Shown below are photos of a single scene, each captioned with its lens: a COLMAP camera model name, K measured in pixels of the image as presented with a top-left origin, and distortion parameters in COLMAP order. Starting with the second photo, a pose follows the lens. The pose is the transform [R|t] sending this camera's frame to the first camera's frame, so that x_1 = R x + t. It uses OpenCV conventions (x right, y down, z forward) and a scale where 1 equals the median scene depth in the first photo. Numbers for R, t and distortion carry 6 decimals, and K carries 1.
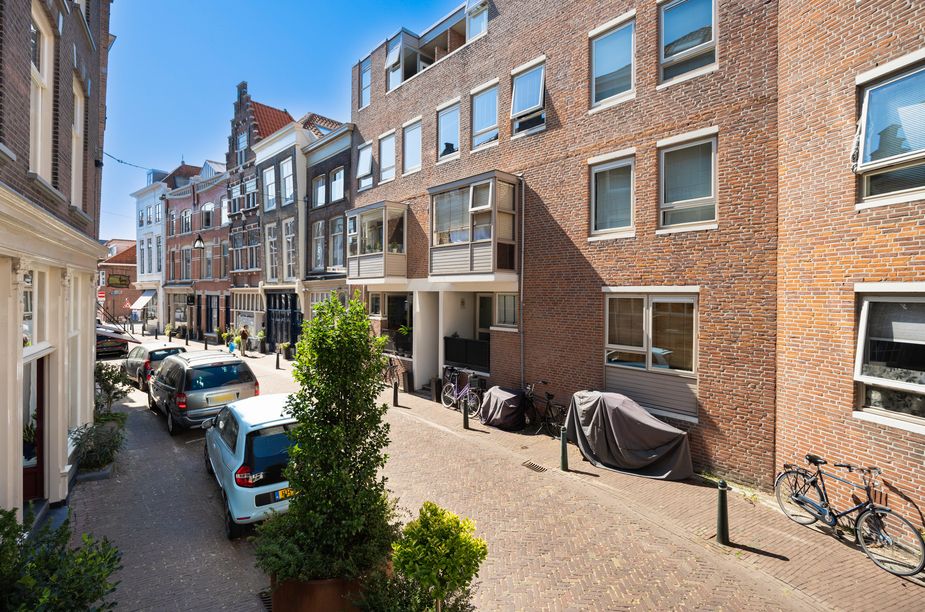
lens RADIAL K [[429.1, 0, 463.6], [0, 429.1, 299.9], [0, 0, 1]] dist [-0.012966, 0.000222]
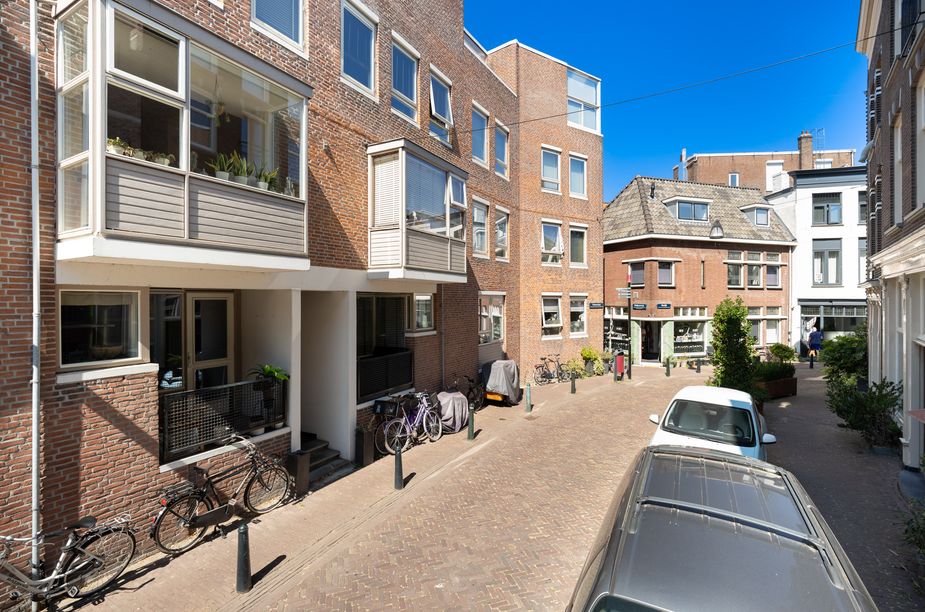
lens RADIAL K [[429.1, 0, 463.6], [0, 429.1, 299.9], [0, 0, 1]] dist [-0.012966, 0.000222]
pose [[-0.312289, -0.011116, 0.949922, -0.757827], [0.006427, 0.999884, 0.013814, -0.015223], [-0.949965, 0.010419, -0.312182, 1.127465]]
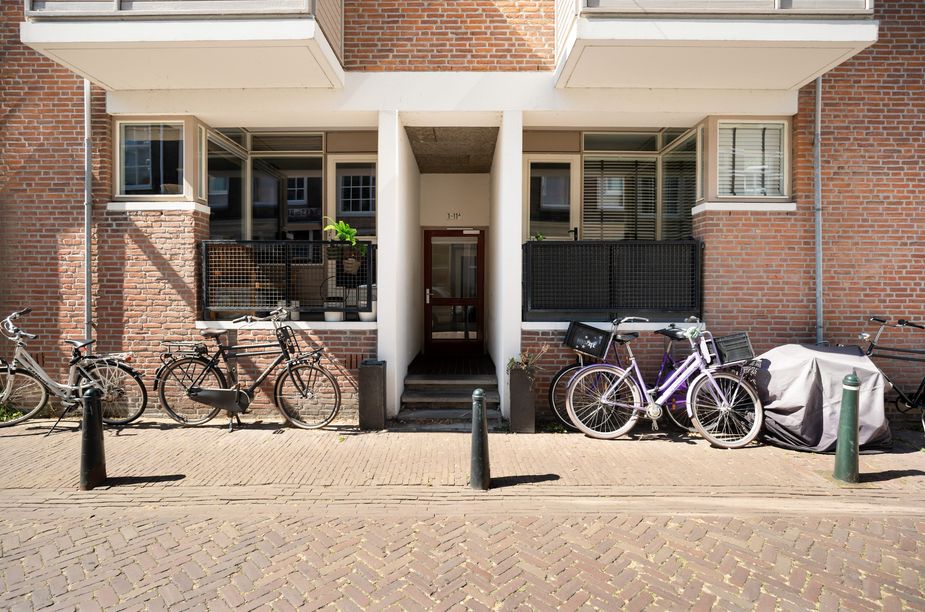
lens RADIAL K [[429.1, 0, 463.6], [0, 429.1, 299.9], [0, 0, 1]] dist [-0.012966, 0.000222]
pose [[0.689267, -0.019513, 0.724245, -0.359457], [0.010464, 0.999801, 0.016978, 0.136690], [-0.724432, -0.004124, 0.689334, 0.855803]]
